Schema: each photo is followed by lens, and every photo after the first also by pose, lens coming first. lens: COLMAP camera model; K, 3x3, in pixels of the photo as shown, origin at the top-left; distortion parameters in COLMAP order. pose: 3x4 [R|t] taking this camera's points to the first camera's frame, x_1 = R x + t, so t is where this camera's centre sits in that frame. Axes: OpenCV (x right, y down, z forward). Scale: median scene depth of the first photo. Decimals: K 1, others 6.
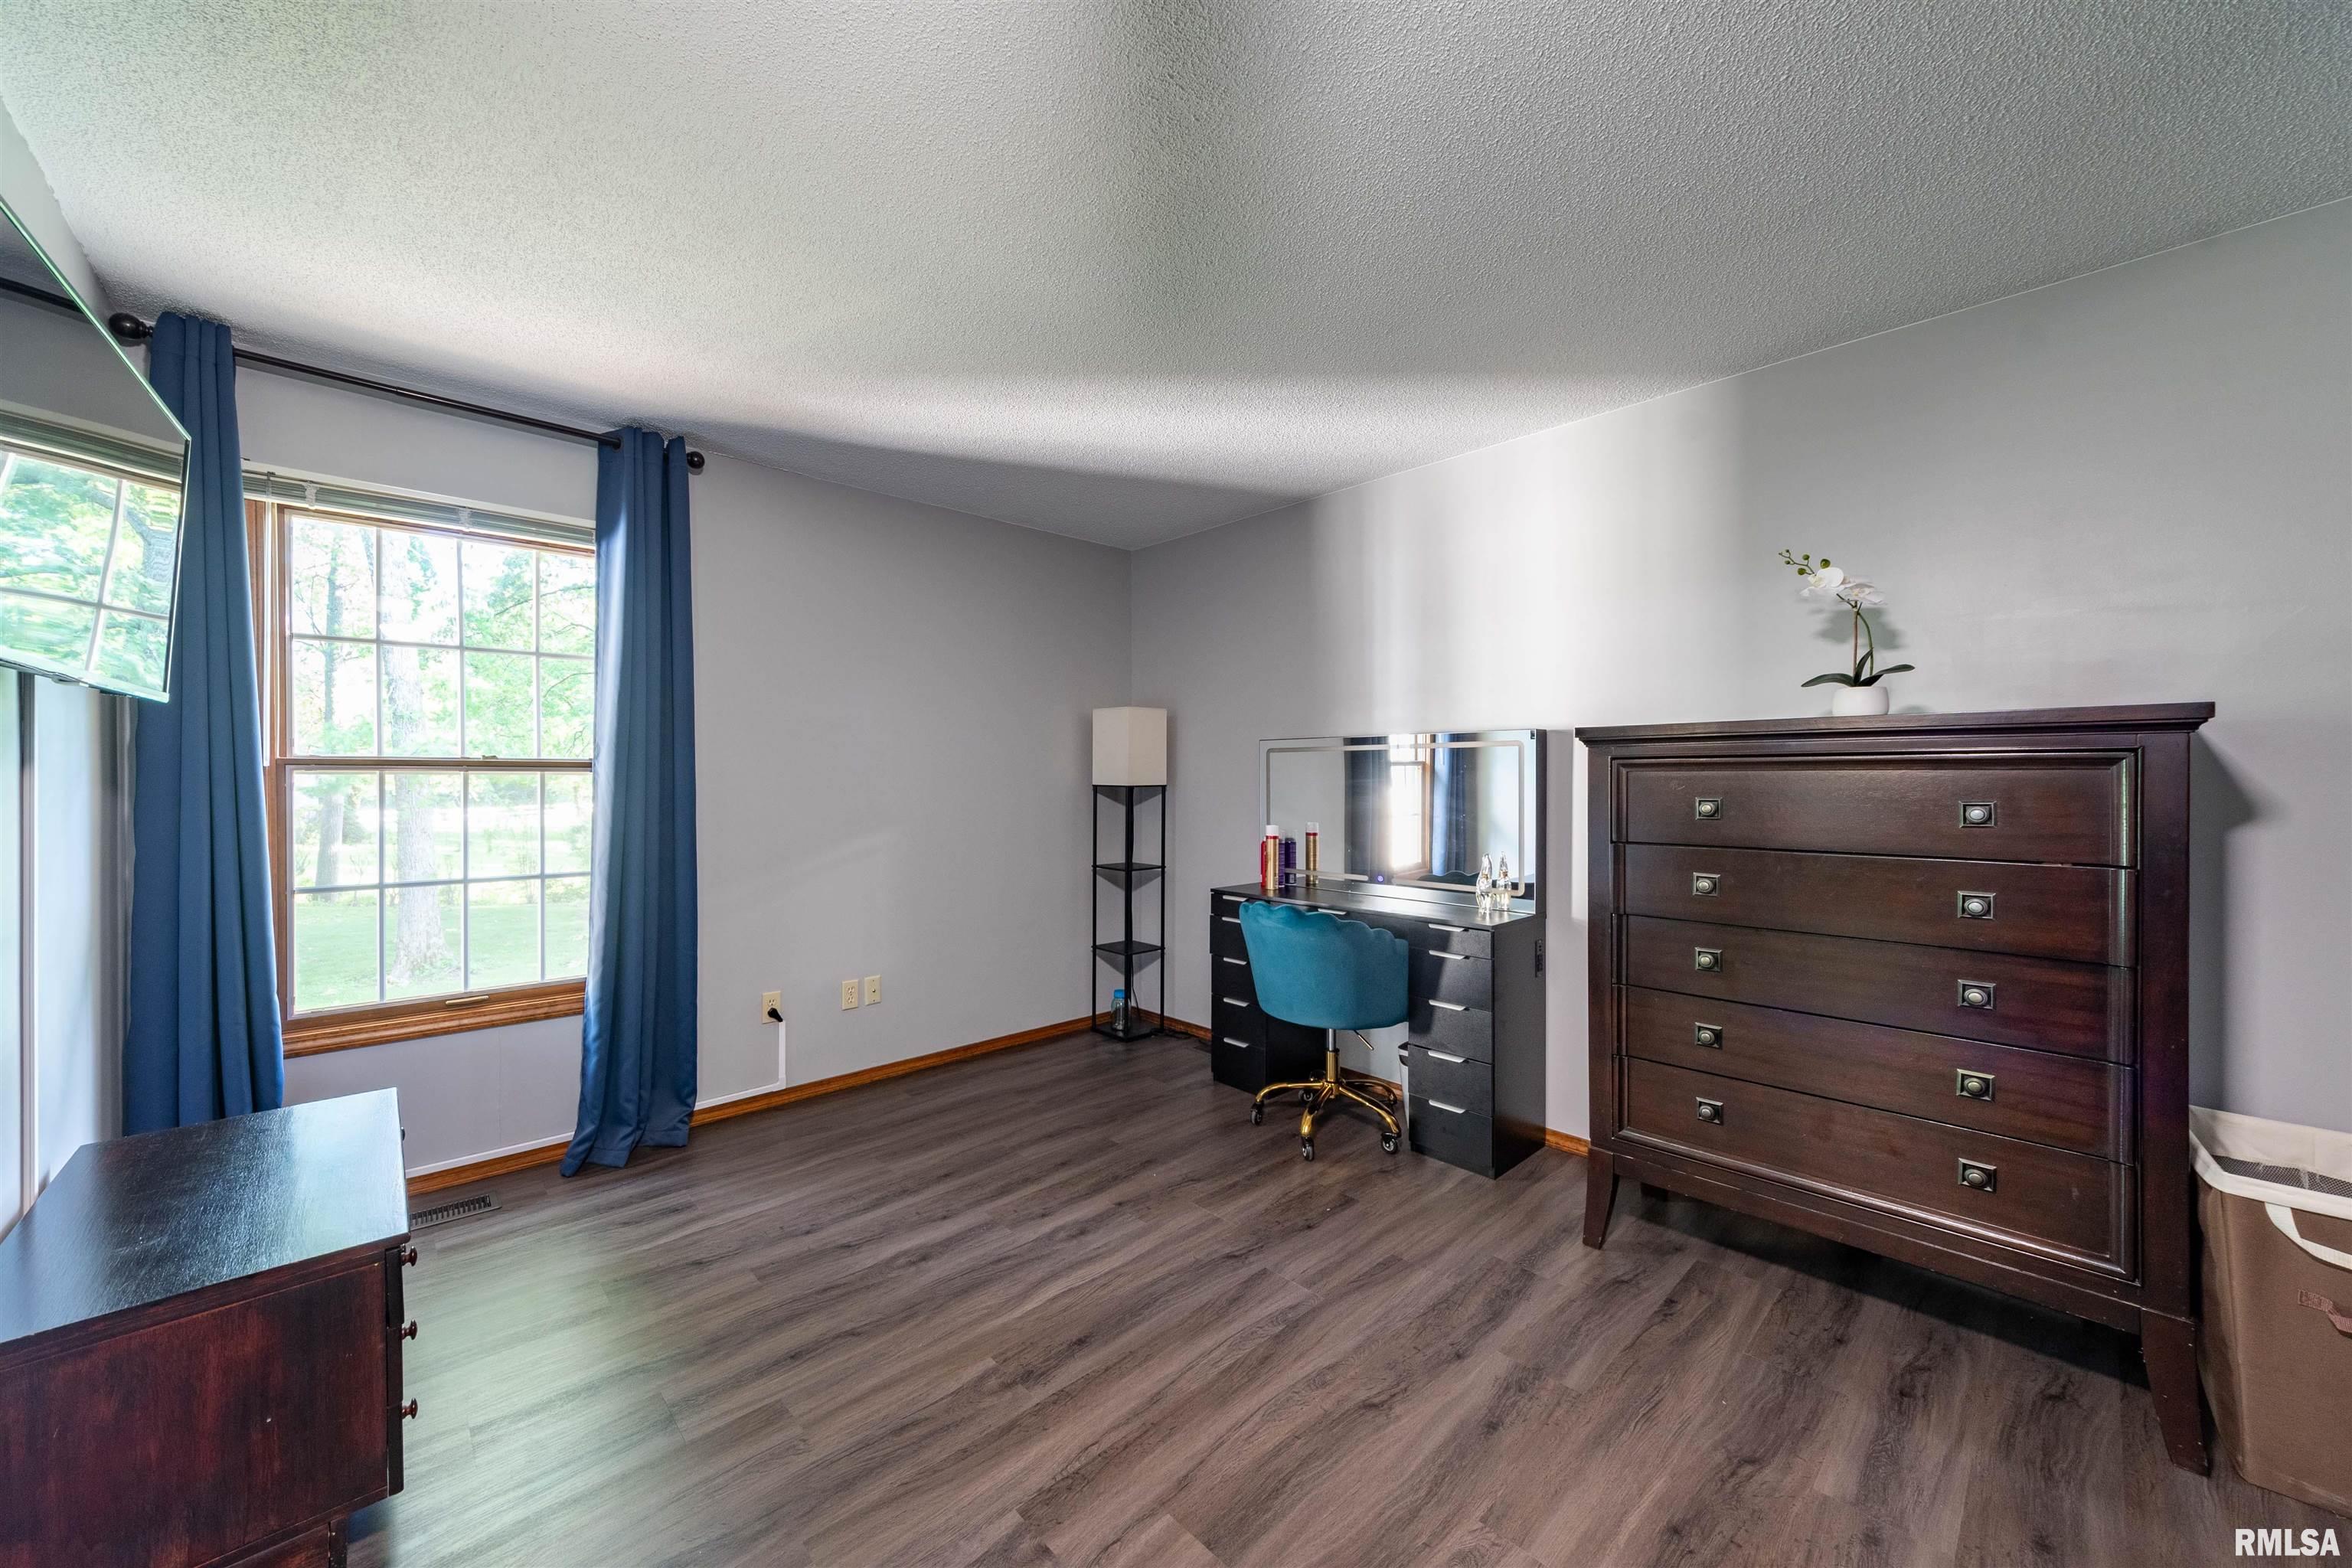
lens RADIAL K [[898.8, 0, 1172.9], [0, 898.8, 778.5], [0, 0, 1]] dist [-0.001139, -0.000109]
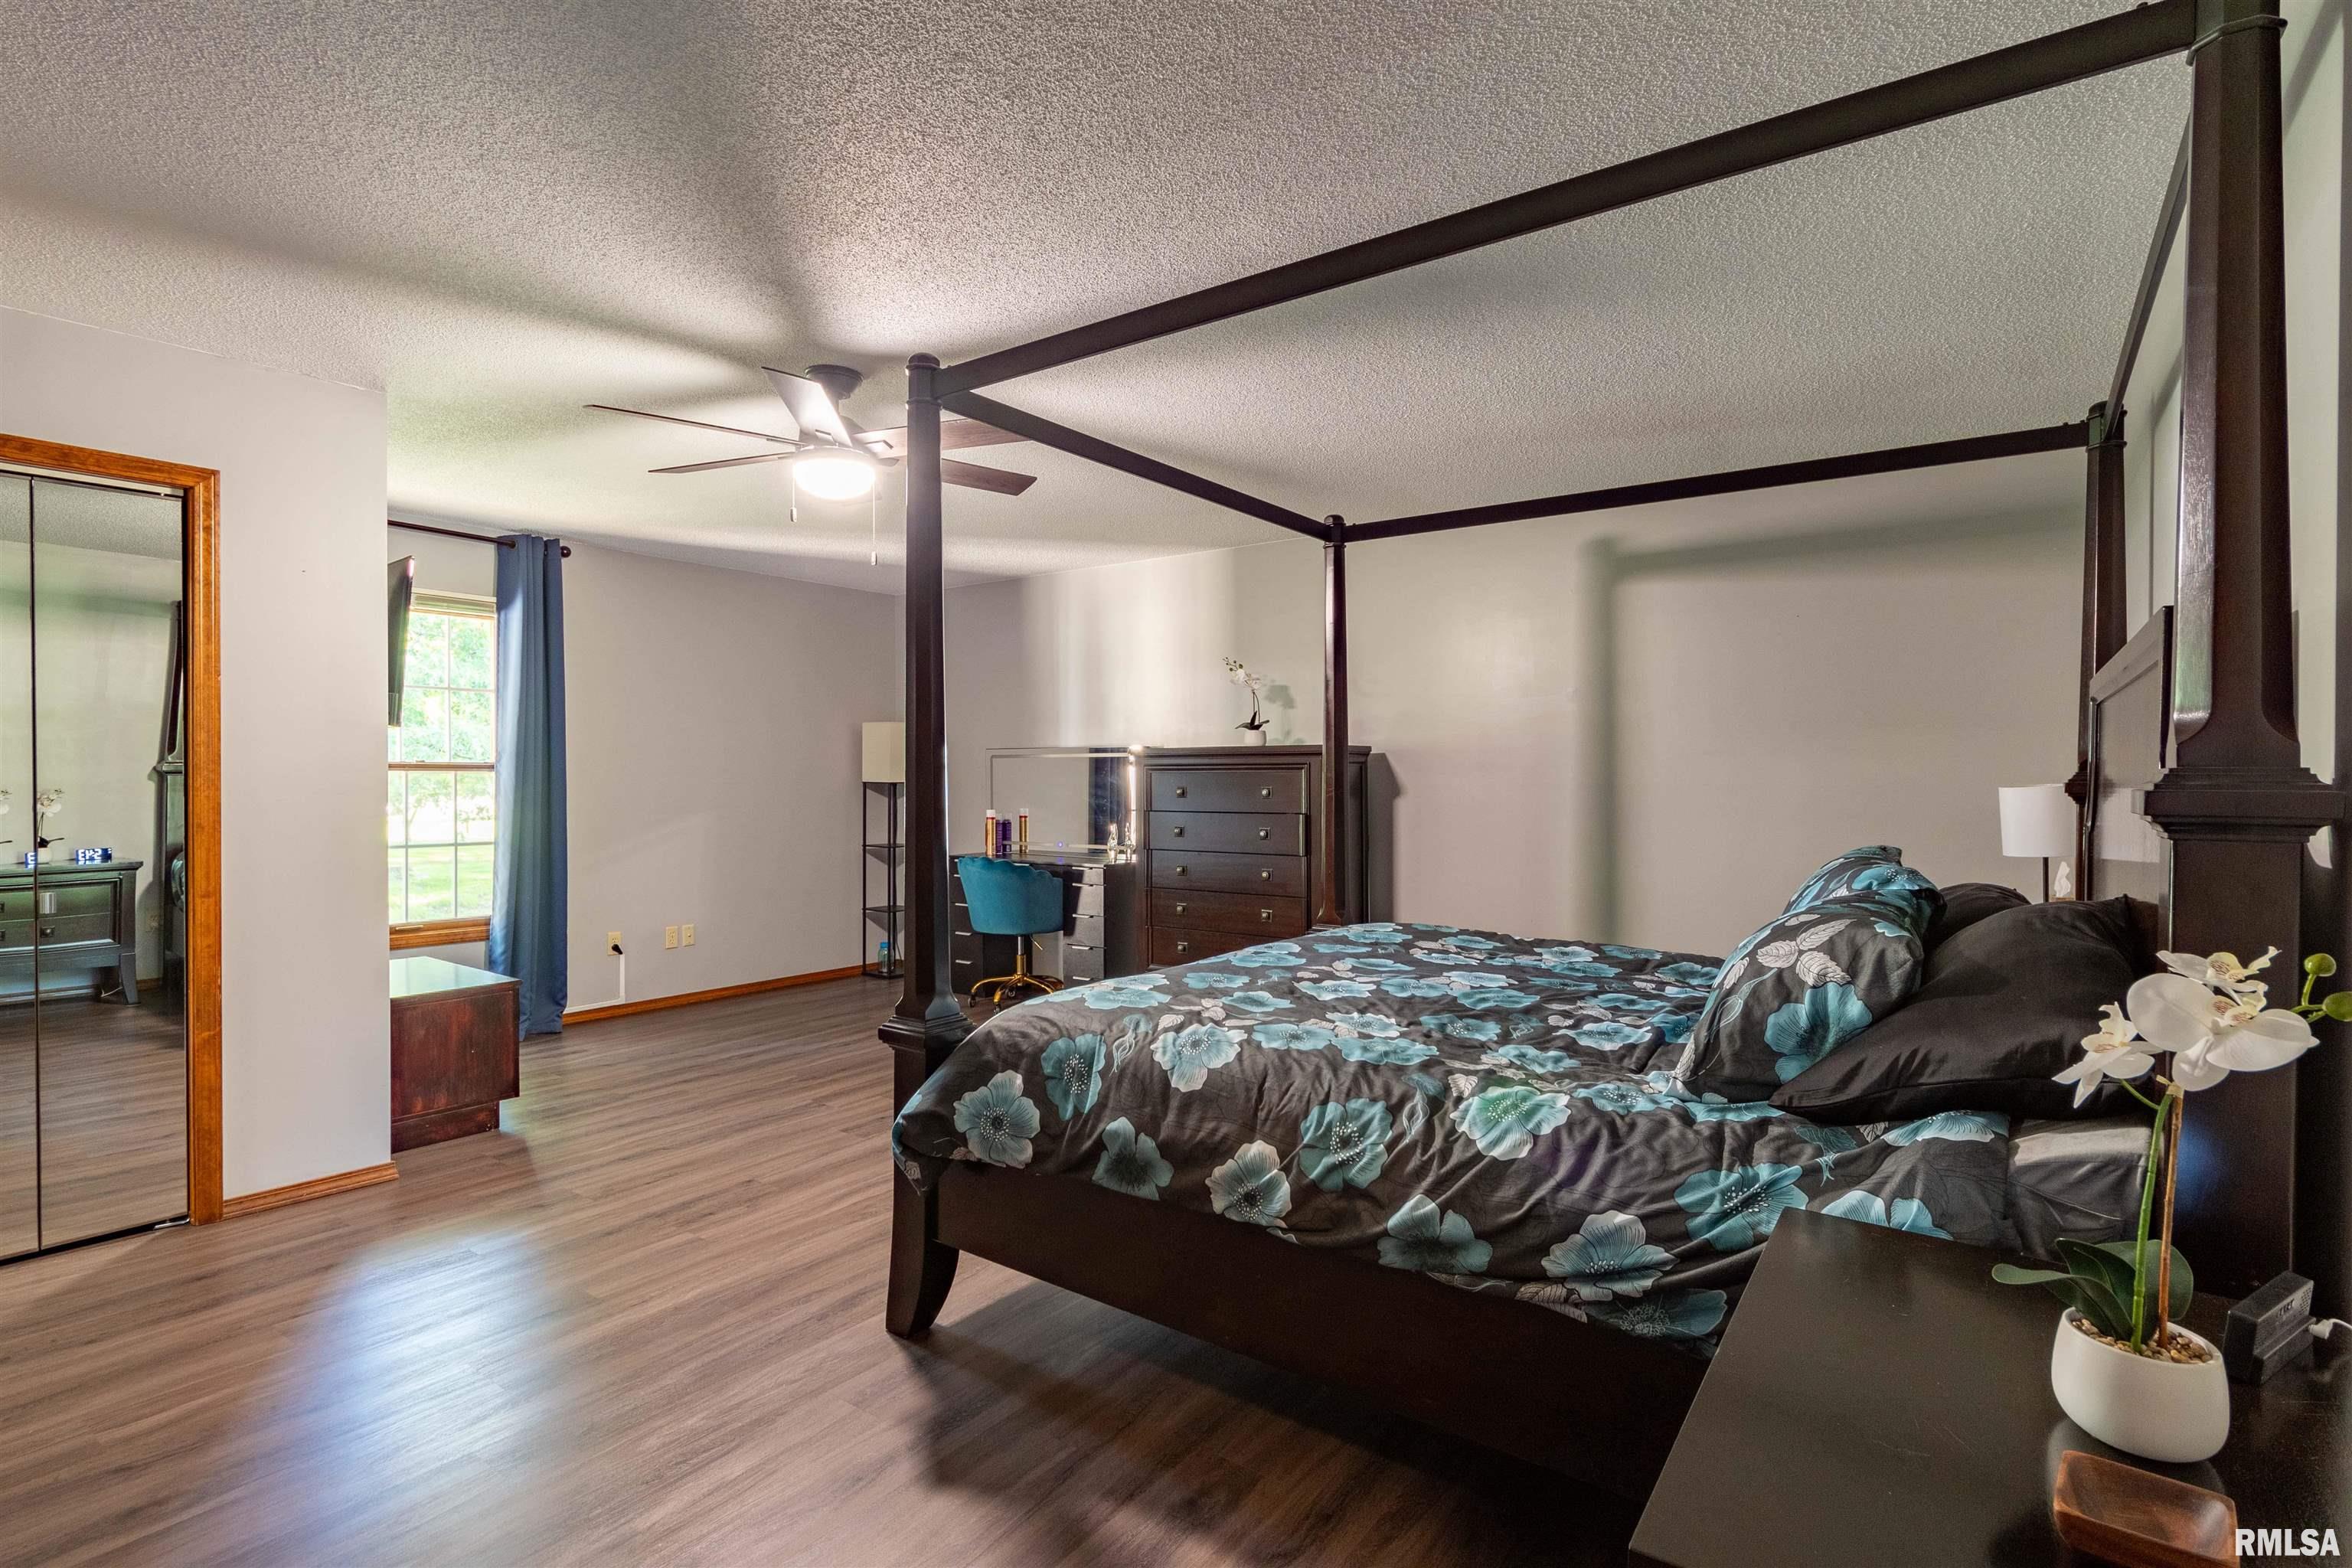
lens RADIAL K [[1120.5, 0, 1191.5], [0, 1120.5, 783.5], [0, 0, 1]] dist [0.004701, 0.000275]
pose [[0.984807, -0.000344, 0.173653, 0.133347], [-0.000385, 0.999991, 0.004166, 0.003481], [-0.173653, -0.004169, 0.984798, -0.915010]]
